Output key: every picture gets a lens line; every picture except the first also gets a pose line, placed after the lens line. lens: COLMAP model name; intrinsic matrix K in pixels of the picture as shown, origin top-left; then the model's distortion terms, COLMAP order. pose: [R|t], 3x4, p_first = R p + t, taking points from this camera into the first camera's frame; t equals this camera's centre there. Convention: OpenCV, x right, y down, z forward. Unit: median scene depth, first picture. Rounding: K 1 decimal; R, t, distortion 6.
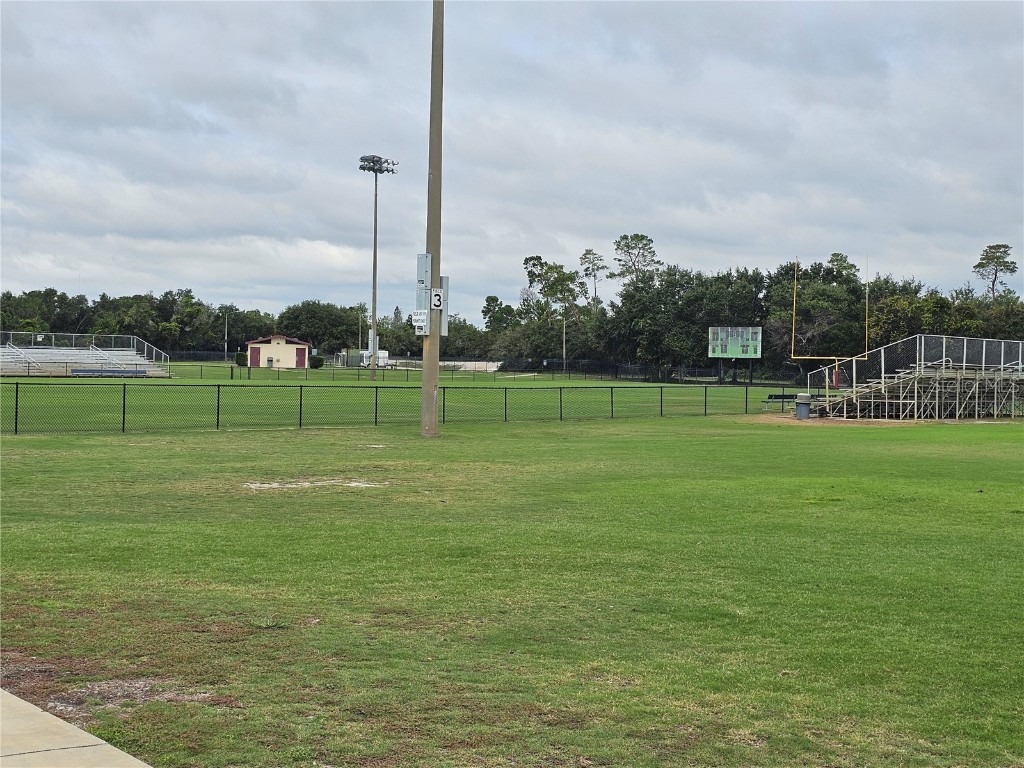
lens RADIAL K [[1435.3, 0, 512.6], [0, 1435.3, 383.5], [0, 0, 1]] dist [0.032229, 0.000000]
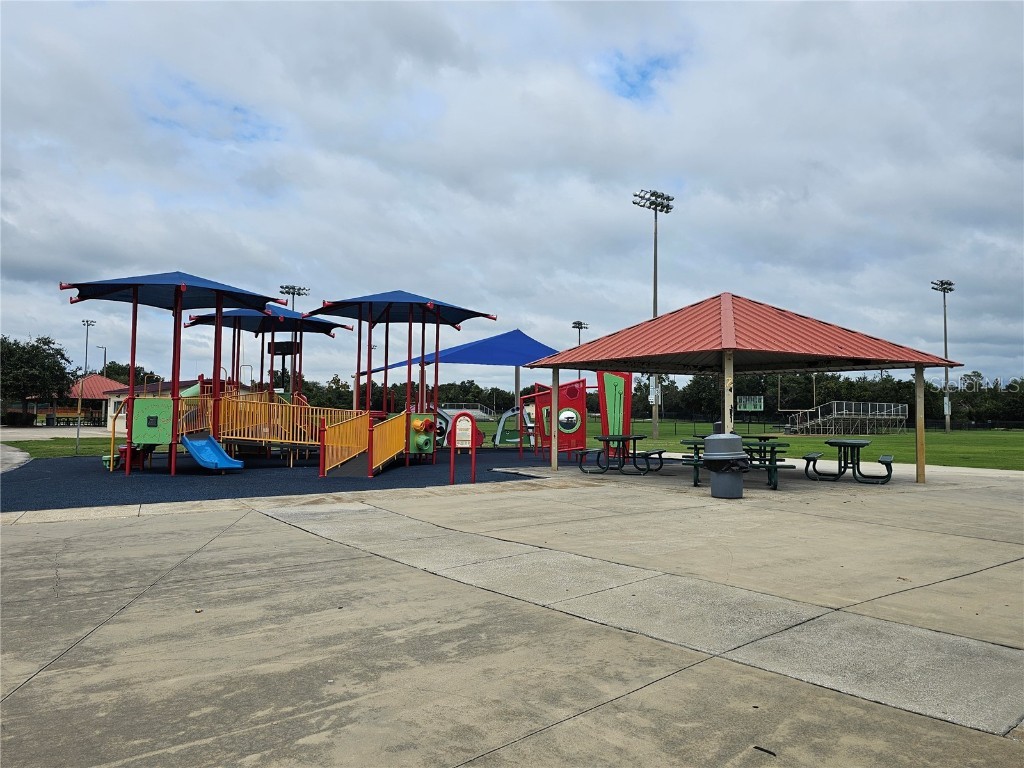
lens RADIAL K [[714.9, 0, 511.1], [0, 714.9, 384.9], [0, 0, 1]] dist [-0.002519, -0.000505]
pose [[0.986850, -0.015775, -0.160867, -0.028467], [0.006804, 0.998398, -0.056166, 0.001604], [0.161495, 0.054333, 0.985377, -0.123657]]
